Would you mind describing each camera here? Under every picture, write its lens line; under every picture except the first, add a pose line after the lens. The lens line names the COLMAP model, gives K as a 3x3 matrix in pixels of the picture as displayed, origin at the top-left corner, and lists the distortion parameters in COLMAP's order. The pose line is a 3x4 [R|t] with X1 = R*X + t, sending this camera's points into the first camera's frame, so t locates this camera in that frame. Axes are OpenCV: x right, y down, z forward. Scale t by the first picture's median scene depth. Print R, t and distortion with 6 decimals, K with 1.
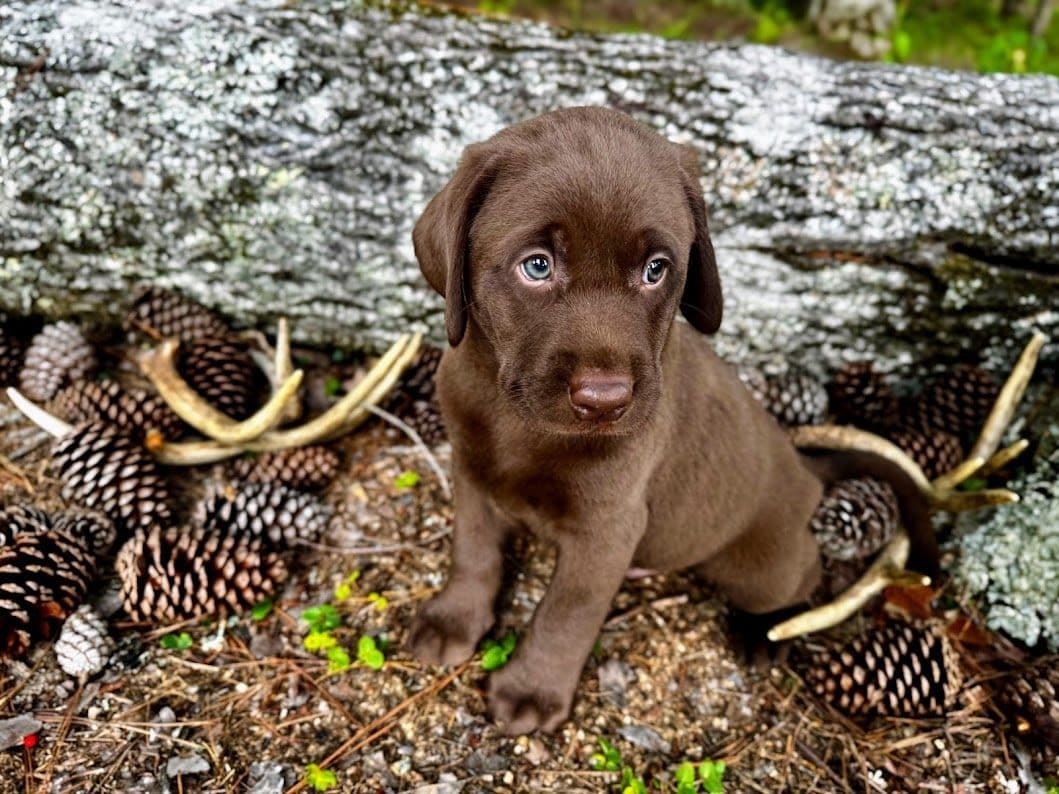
lens RADIAL K [[765.7, 0, 530.3], [0, 765.7, 381.3], [0, 0, 1]] dist [-0.026947, 0.000274]
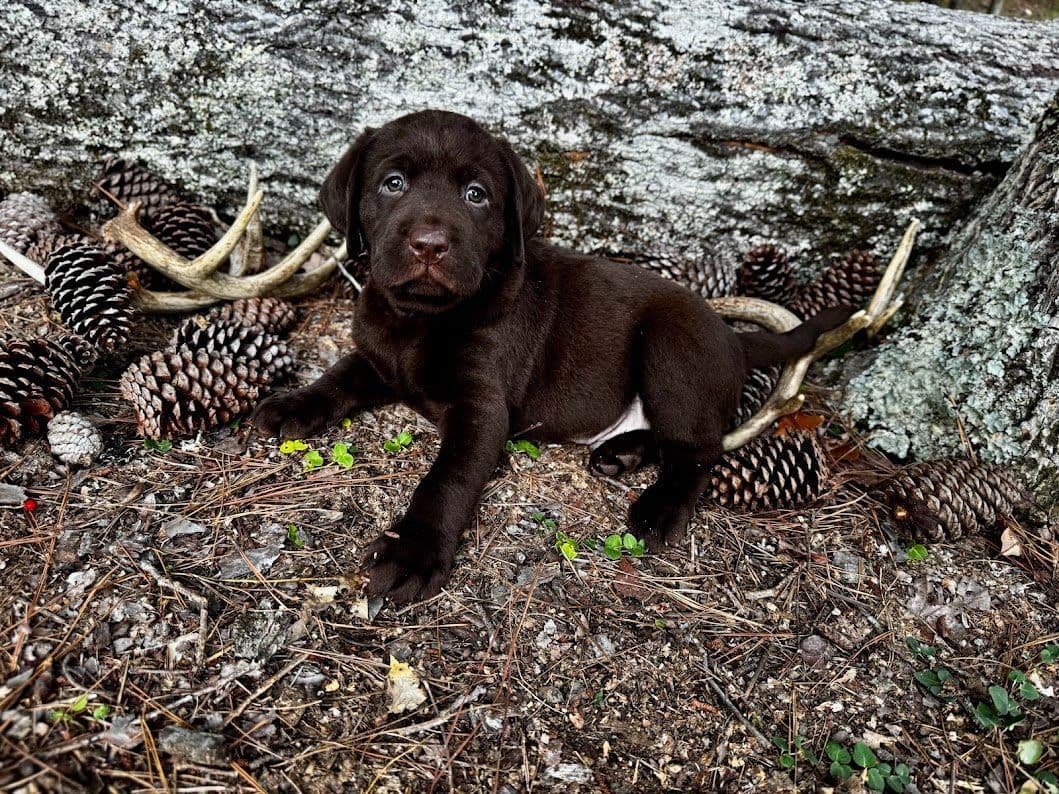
lens RADIAL K [[758.2, 0, 527.5], [0, 758.2, 384.5], [0, 0, 1]] dist [-0.017354, -0.002951]
pose [[0.995867, 0.004556, 0.090711, -0.024714], [-0.006059, 0.999849, 0.016305, 0.180891], [-0.090623, -0.016788, 0.995744, -0.104187]]
